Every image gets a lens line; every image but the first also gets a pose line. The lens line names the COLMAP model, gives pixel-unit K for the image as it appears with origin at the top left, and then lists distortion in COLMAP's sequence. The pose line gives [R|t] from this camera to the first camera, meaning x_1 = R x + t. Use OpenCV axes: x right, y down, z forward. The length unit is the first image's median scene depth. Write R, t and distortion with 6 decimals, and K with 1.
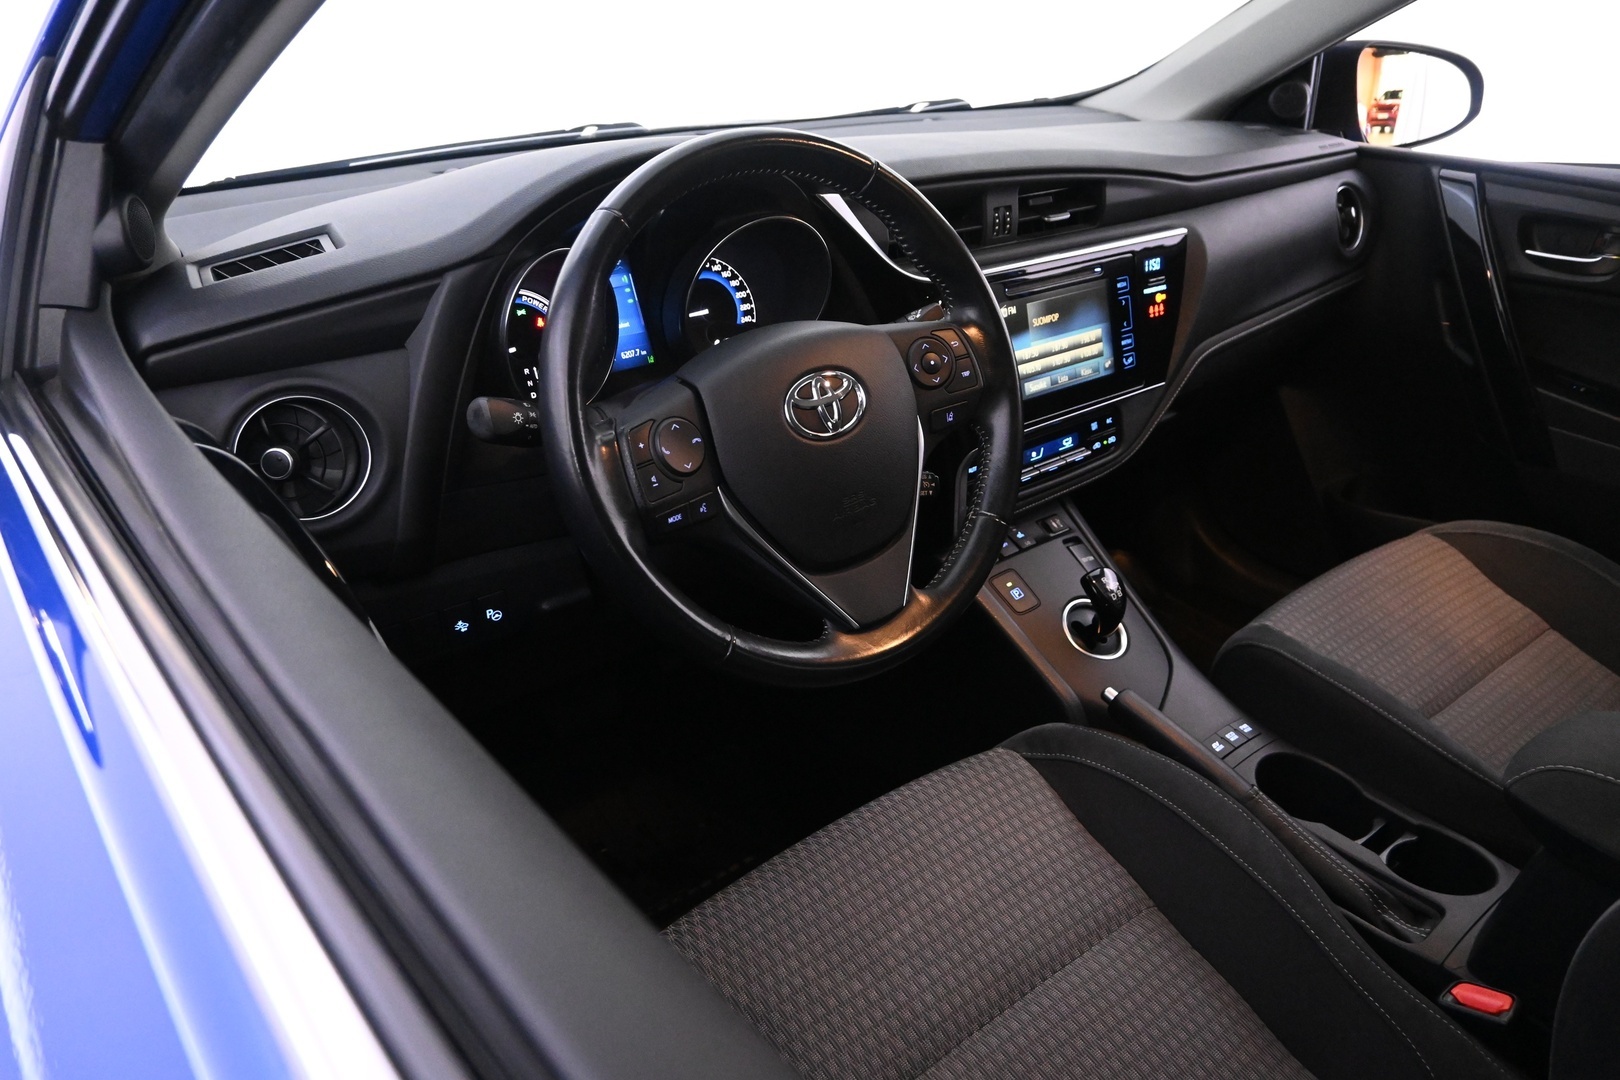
lens RADIAL K [[1181.0, 0, 810.0], [0, 1181.0, 540.0], [0, 0, 1]] dist [0.002280, 0.000189]
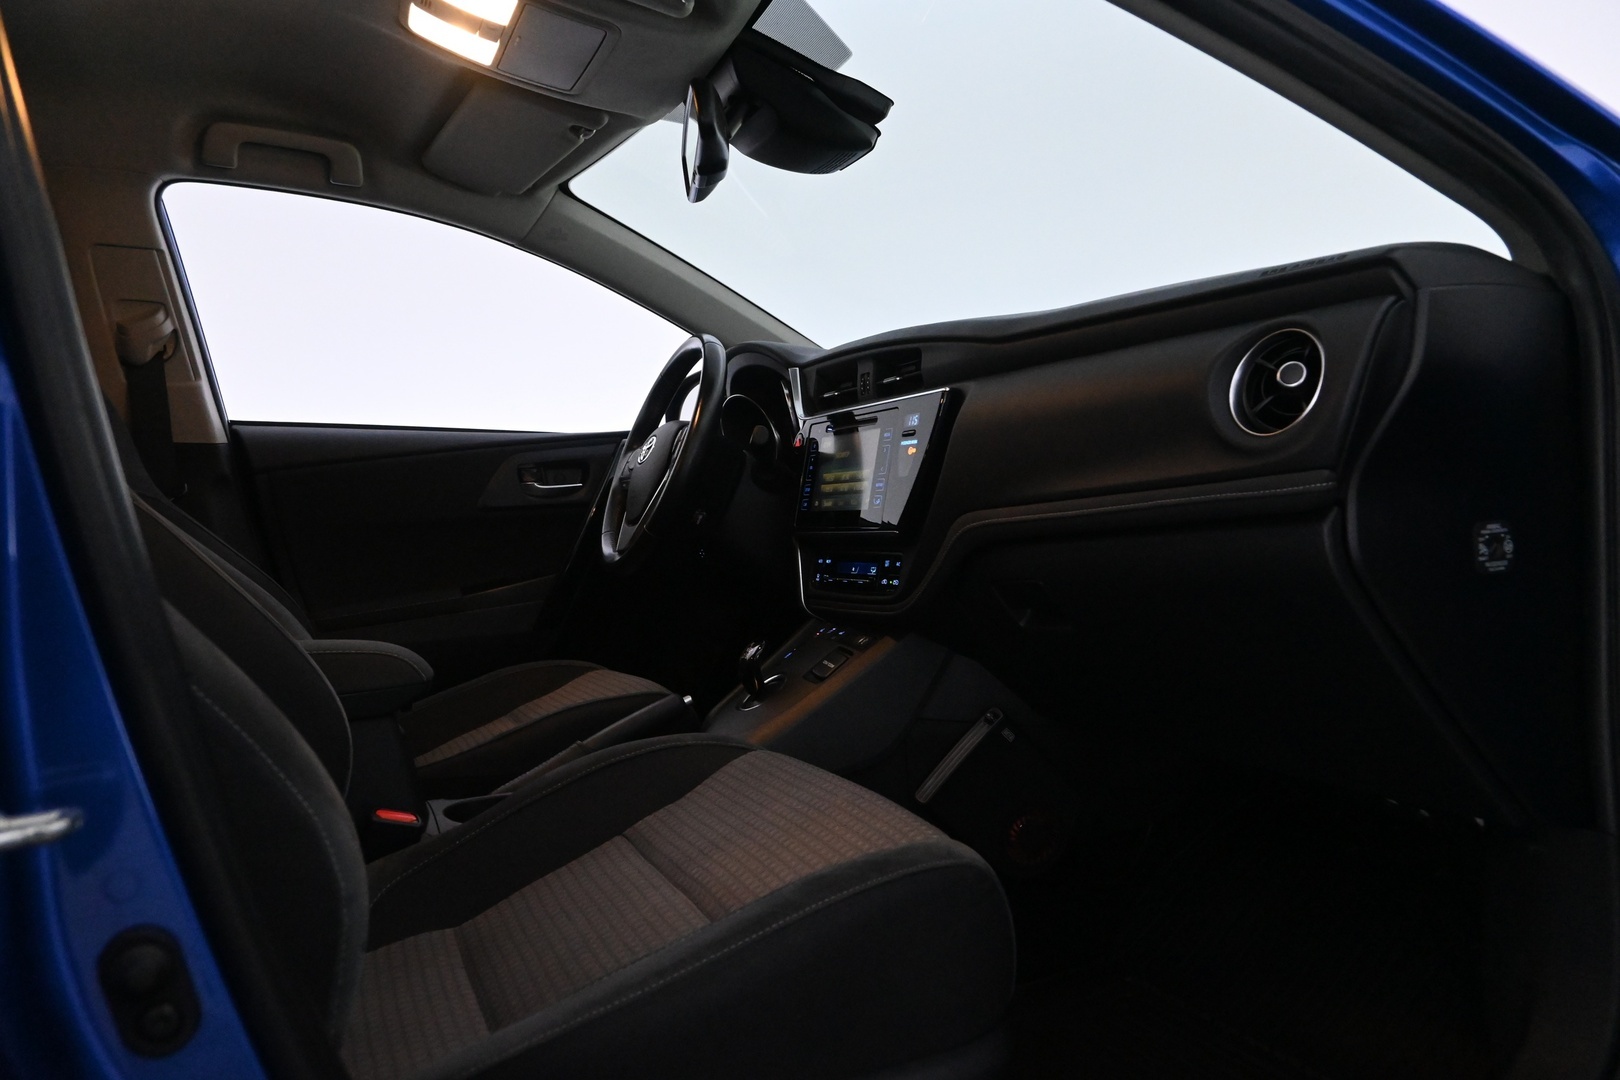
lens RADIAL K [[1181.0, 0, 810.0], [0, 1181.0, 540.0], [0, 0, 1]] dist [0.002280, 0.000189]
pose [[-0.377281, 0.057274, -0.924326, 1.273490], [-0.301203, 0.936233, 0.180953, -0.292354], [0.875749, 0.346680, -0.335971, 1.297573]]
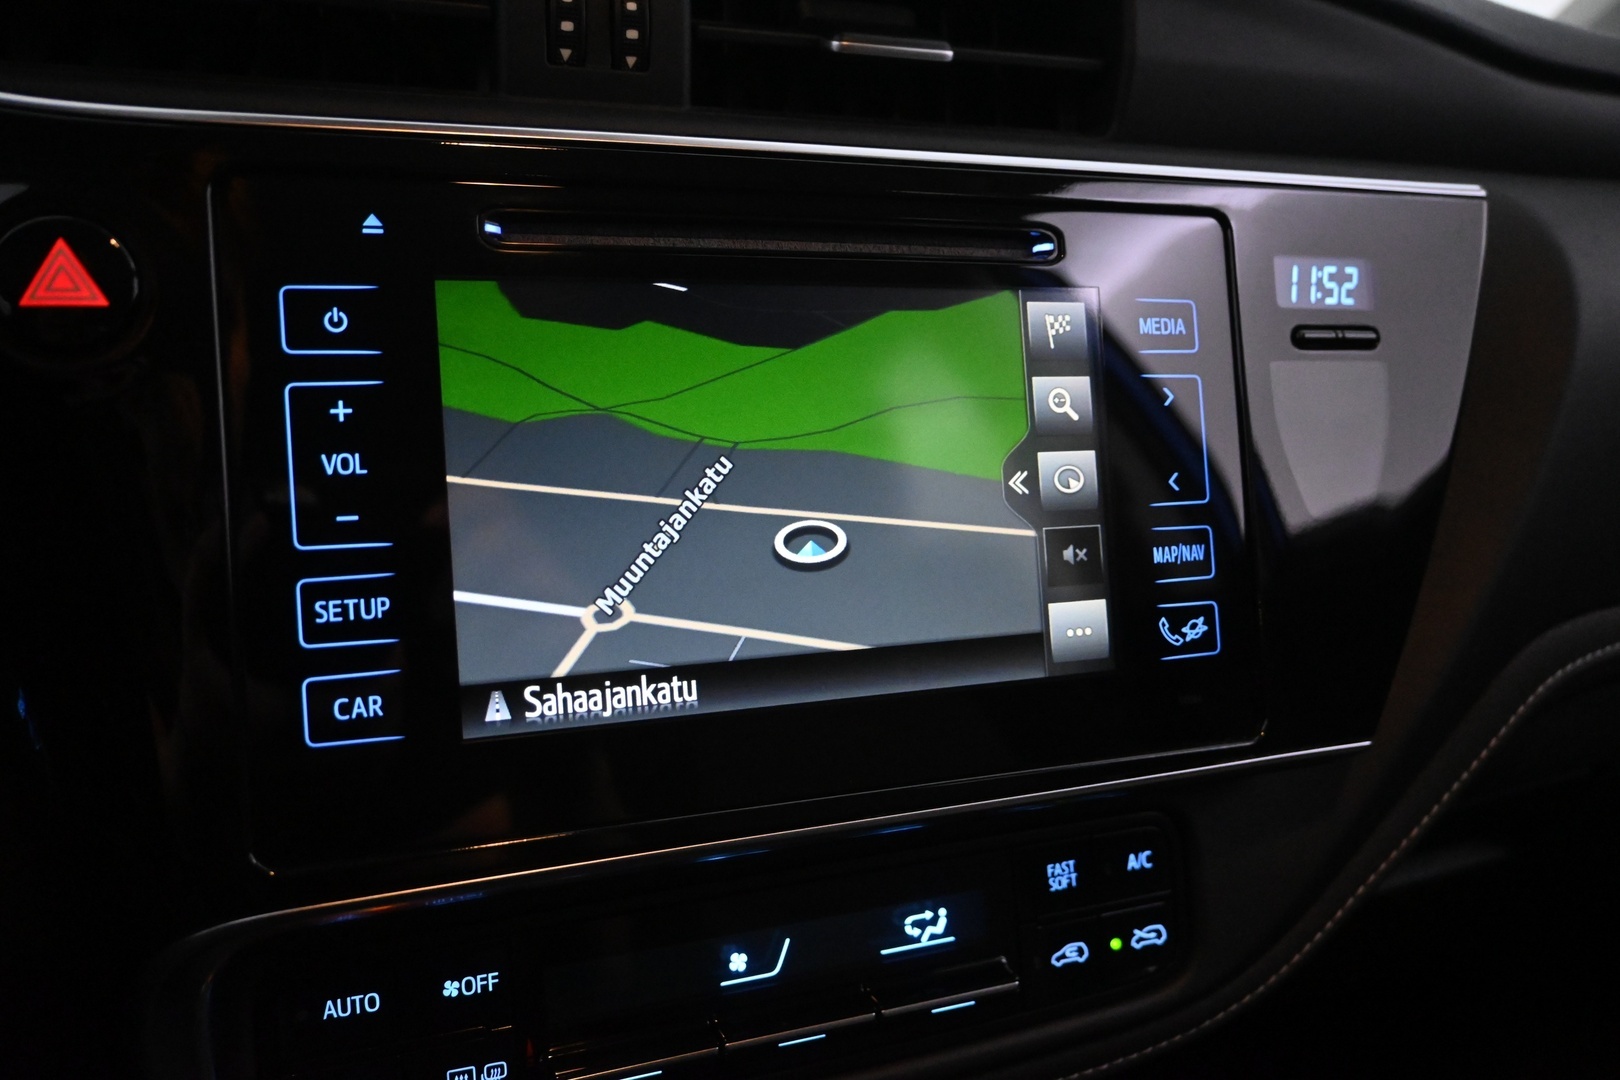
lens RADIAL K [[1321.2, 0, 810.0], [0, 1321.2, 540.0], [0, 0, 1]] dist [-0.001481, 0.015003]
pose [[0.954524, 0.081204, -0.286862, 0.265994], [-0.150234, 0.962108, -0.227549, -0.093385], [0.257515, 0.260297, 0.930554, 0.702117]]
